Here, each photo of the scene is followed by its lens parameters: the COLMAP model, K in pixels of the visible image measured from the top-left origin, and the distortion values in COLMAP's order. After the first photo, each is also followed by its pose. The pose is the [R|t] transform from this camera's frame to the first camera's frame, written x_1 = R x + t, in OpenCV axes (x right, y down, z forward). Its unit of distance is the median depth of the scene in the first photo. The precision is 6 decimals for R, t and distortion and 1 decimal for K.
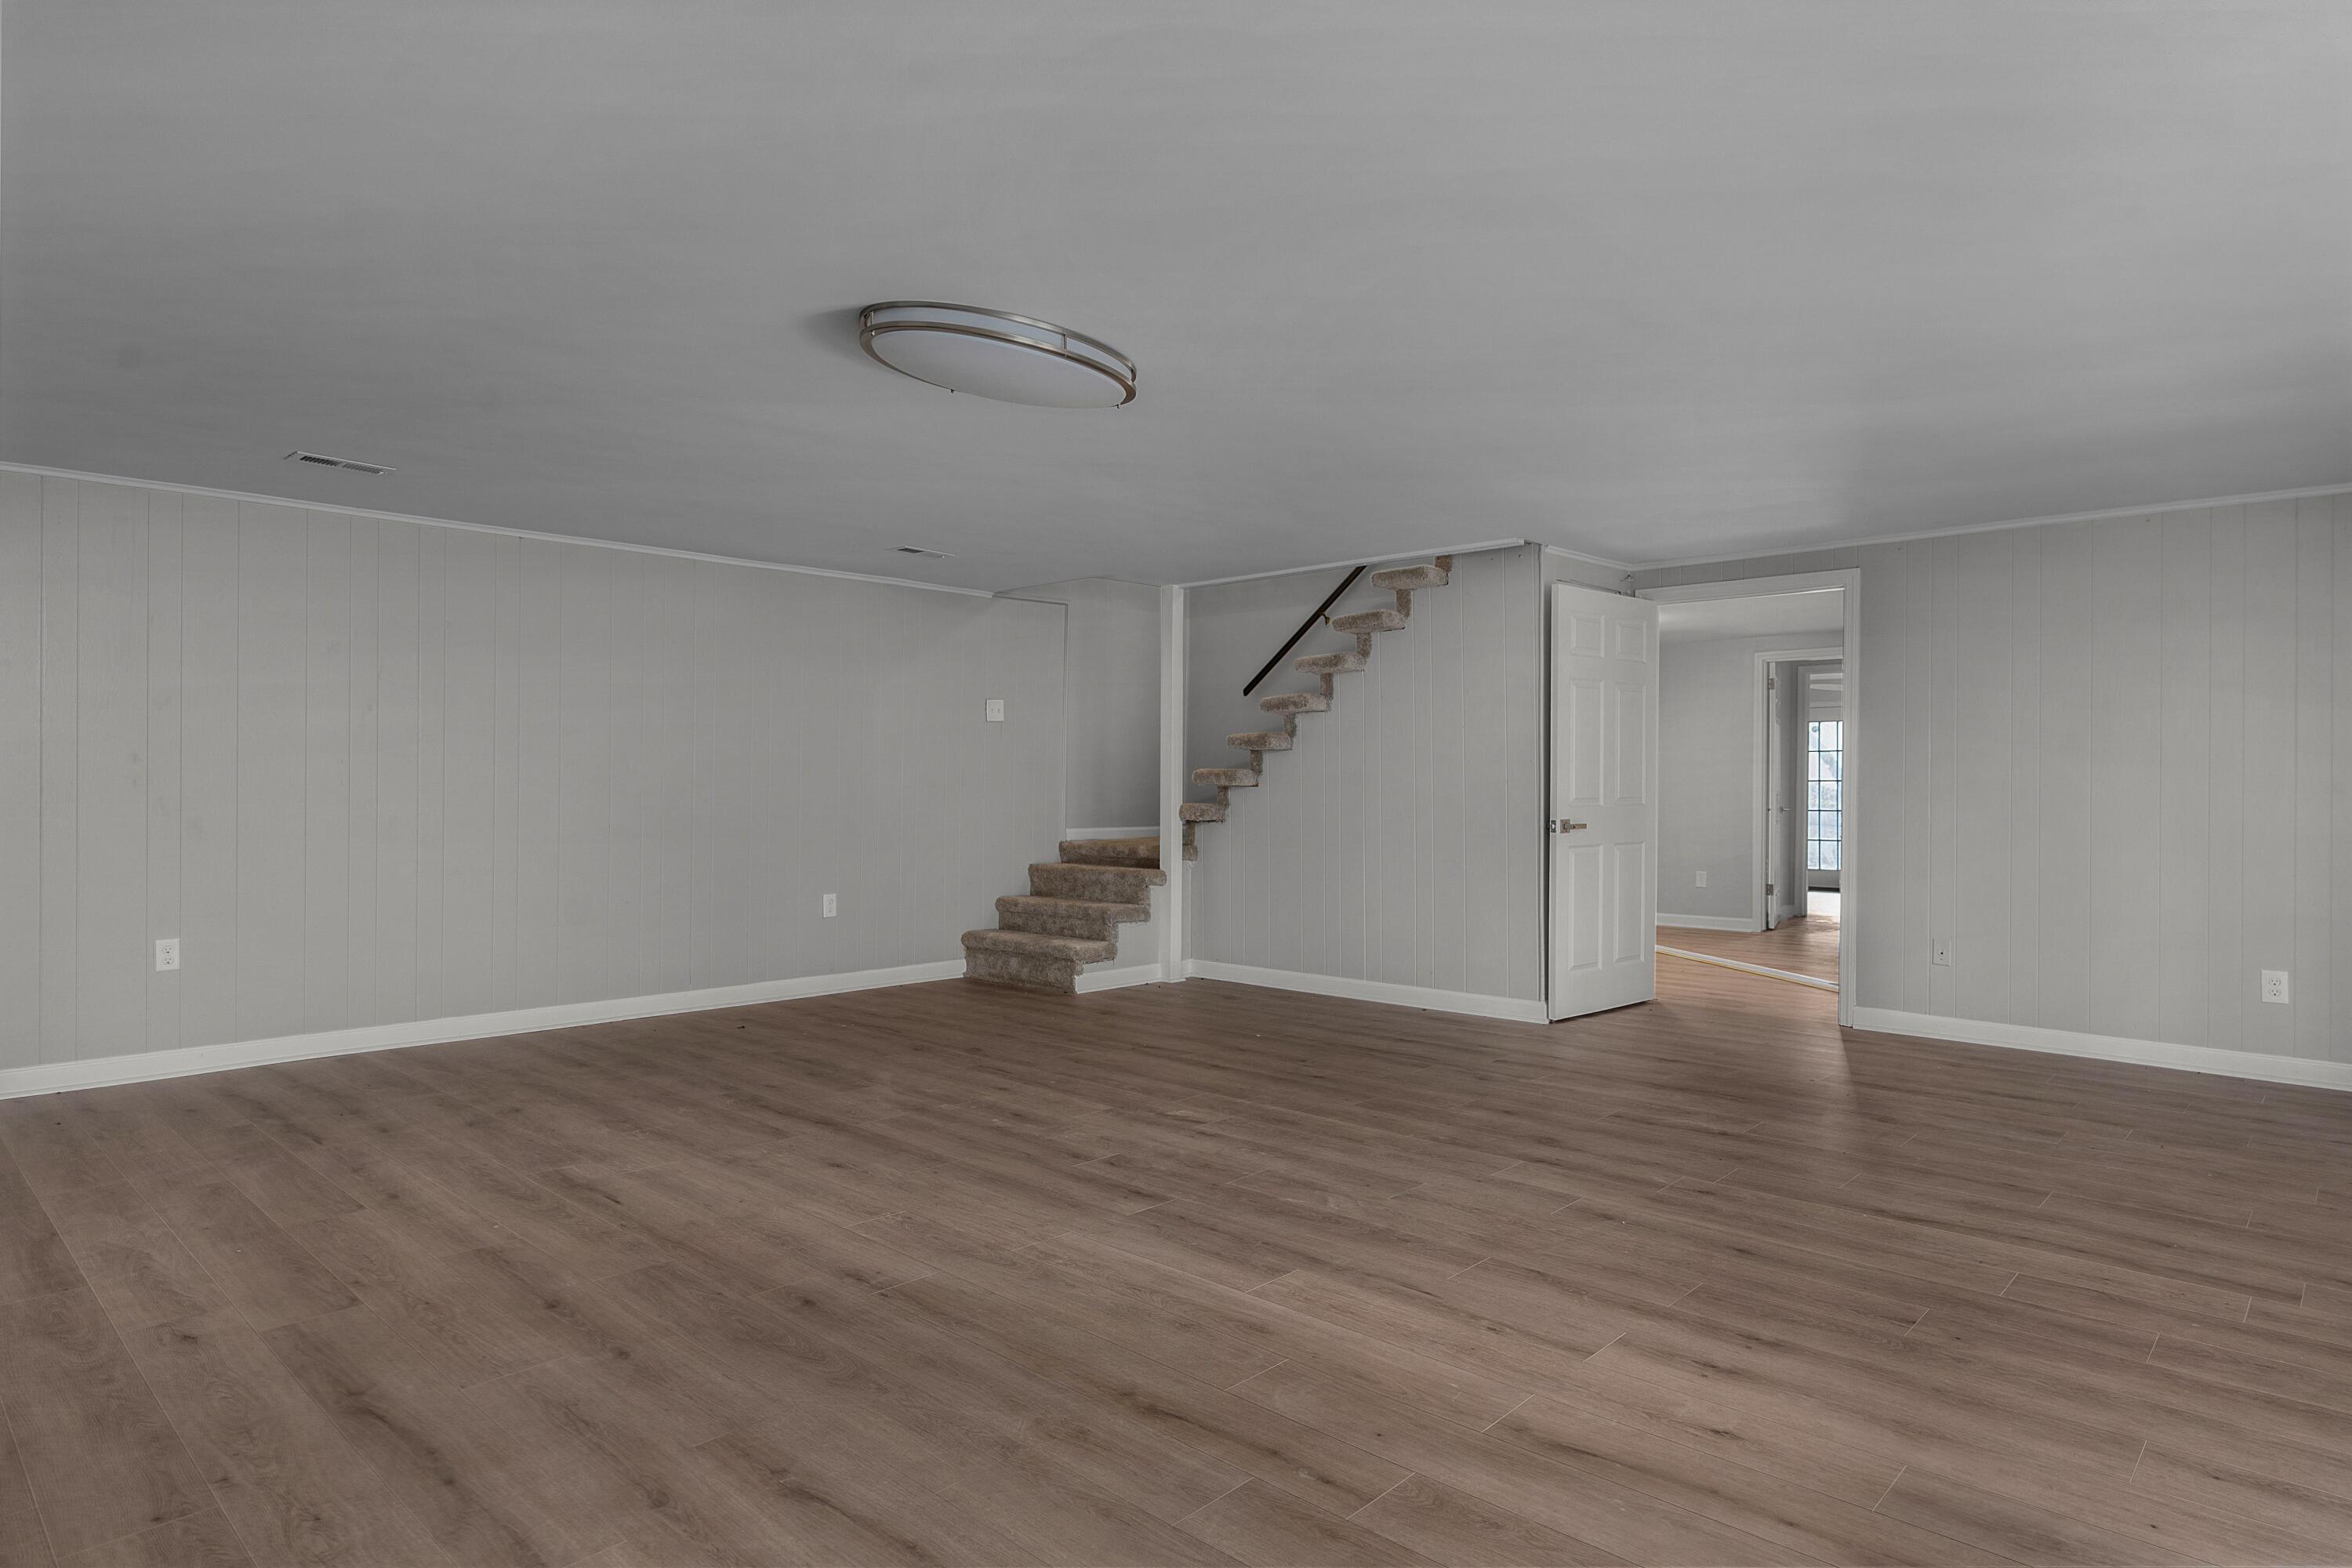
lens RADIAL K [[1339.2, 0, 1175.0], [0, 1339.2, 775.3], [0, 0, 1]] dist [0.003520, 0.001123]
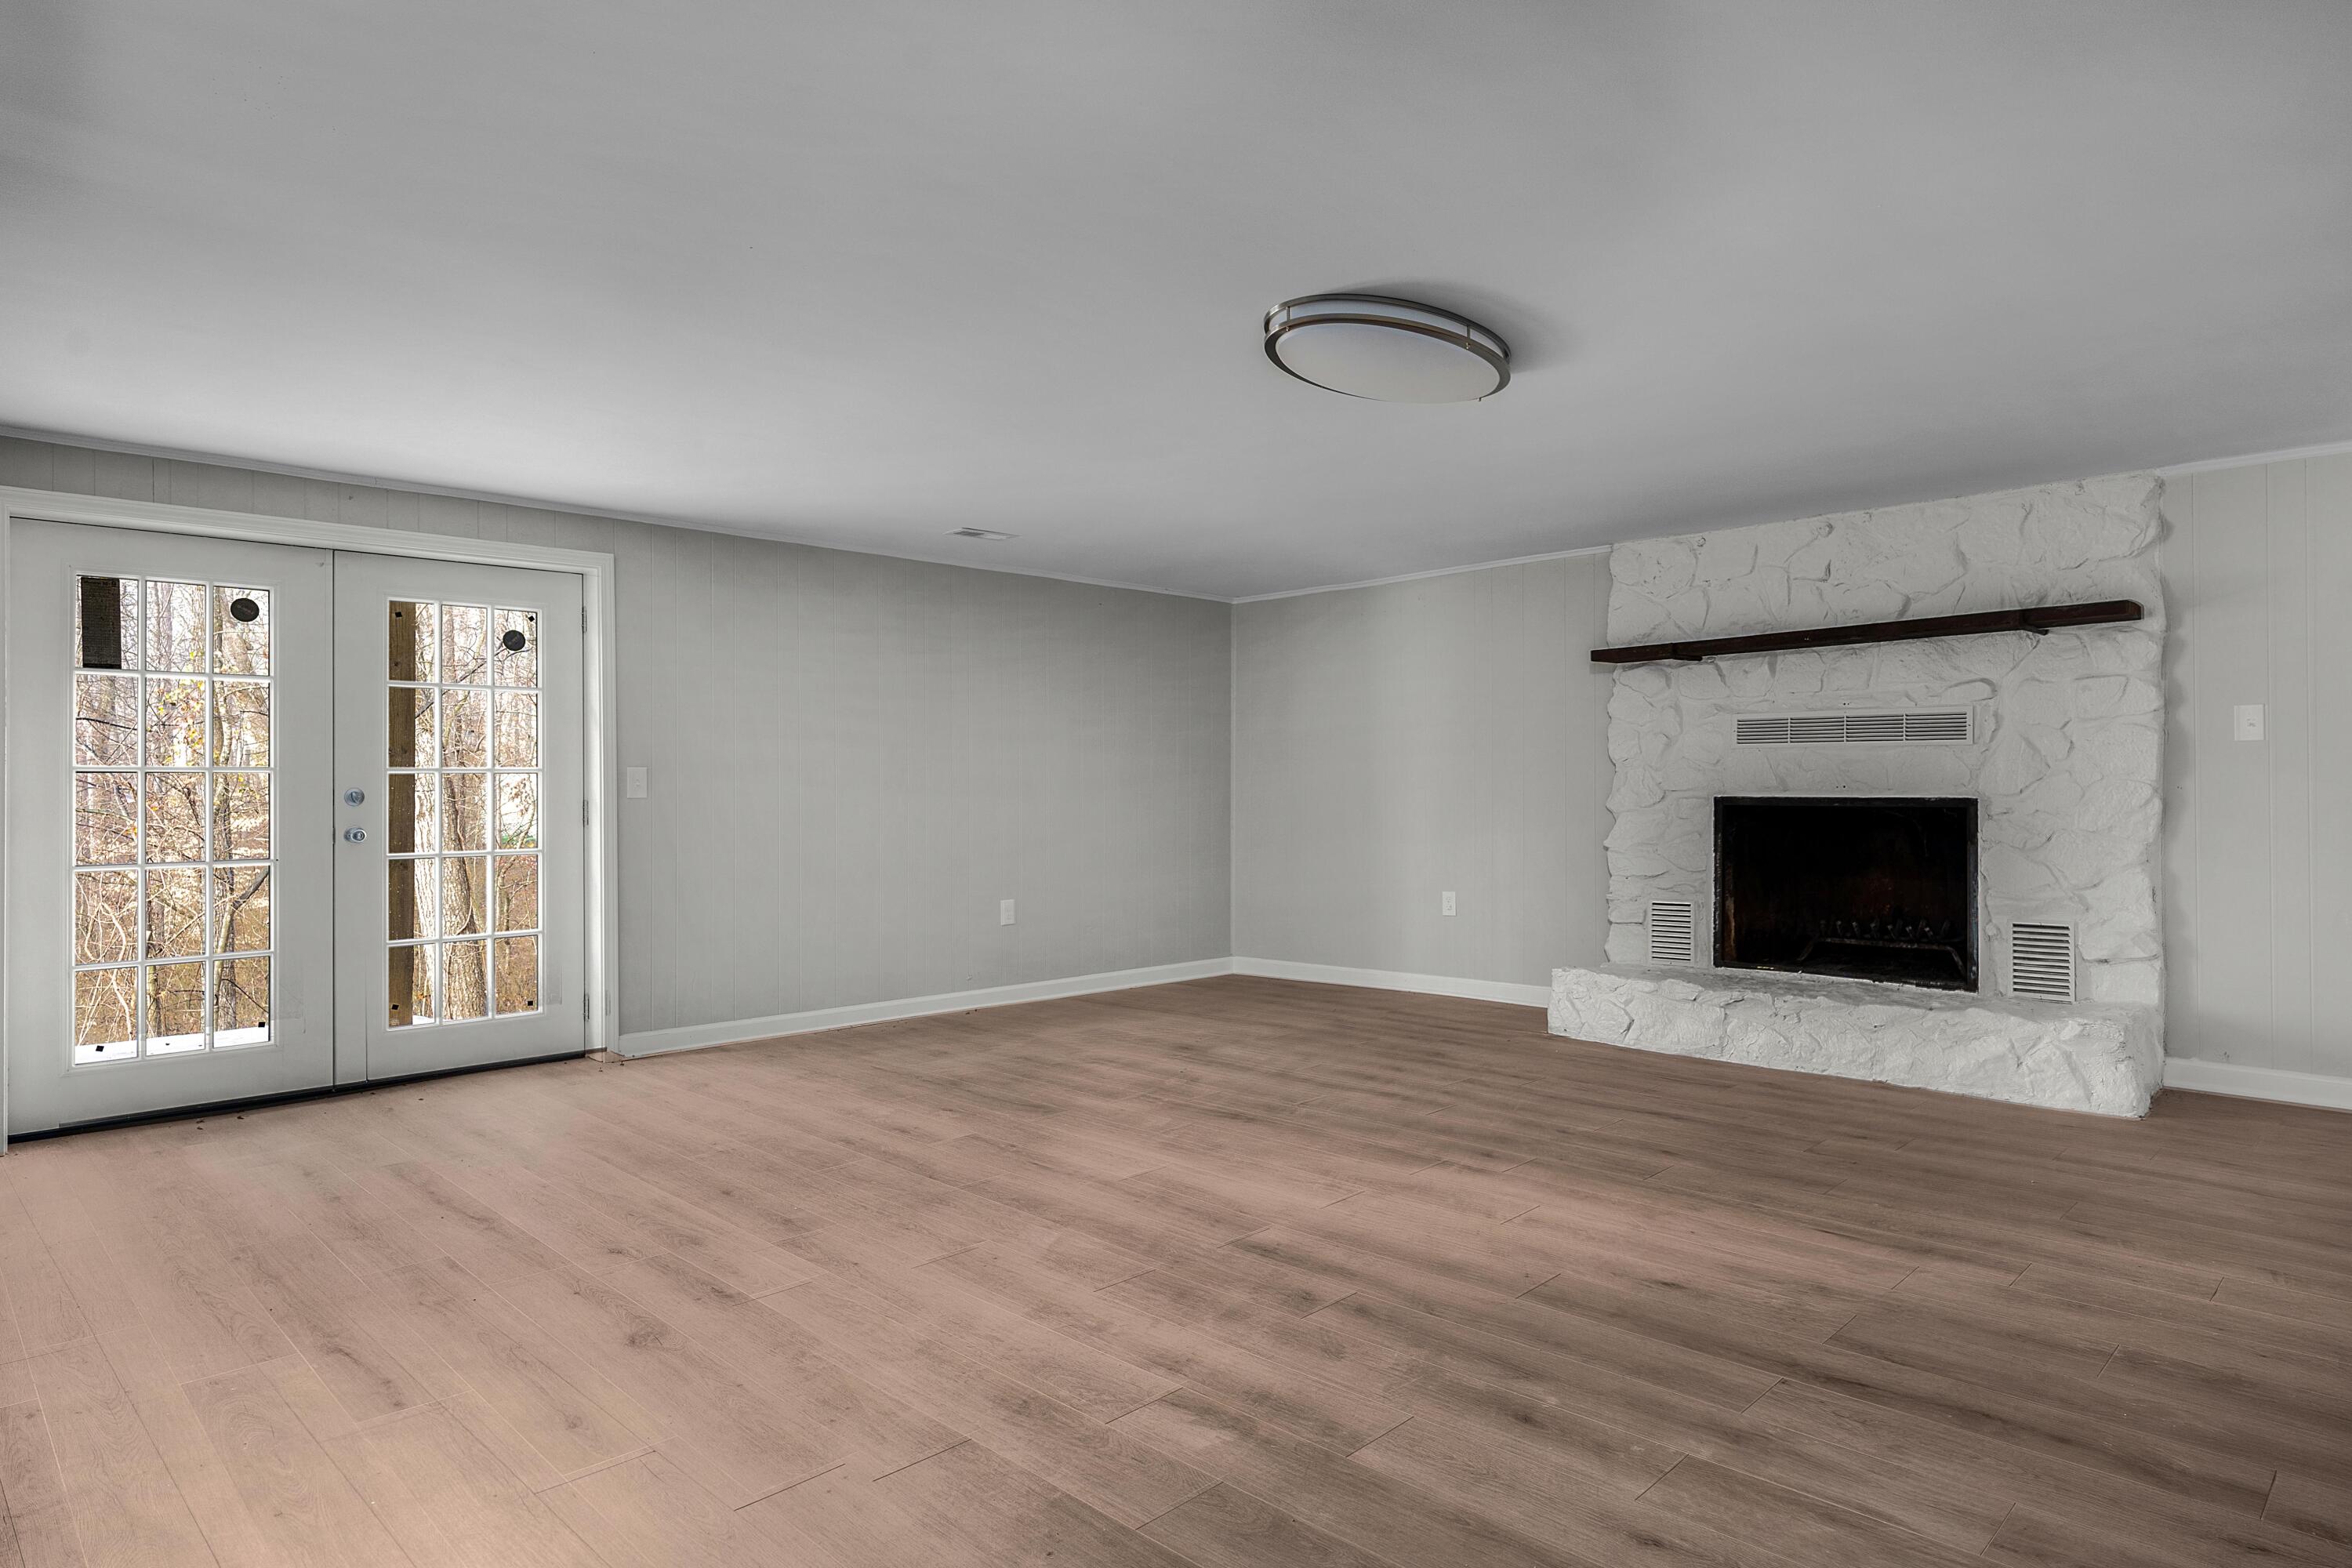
lens RADIAL K [[1339.2, 0, 1175.8], [0, 1339.2, 799.5], [0, 0, 1]] dist [0.003520, 0.001123]
pose [[-0.999162, 0.003544, 0.040782, -0.006241], [0.003685, 0.999988, 0.003370, 0.014380], [-0.040770, 0.003518, -0.999162, 1.815195]]
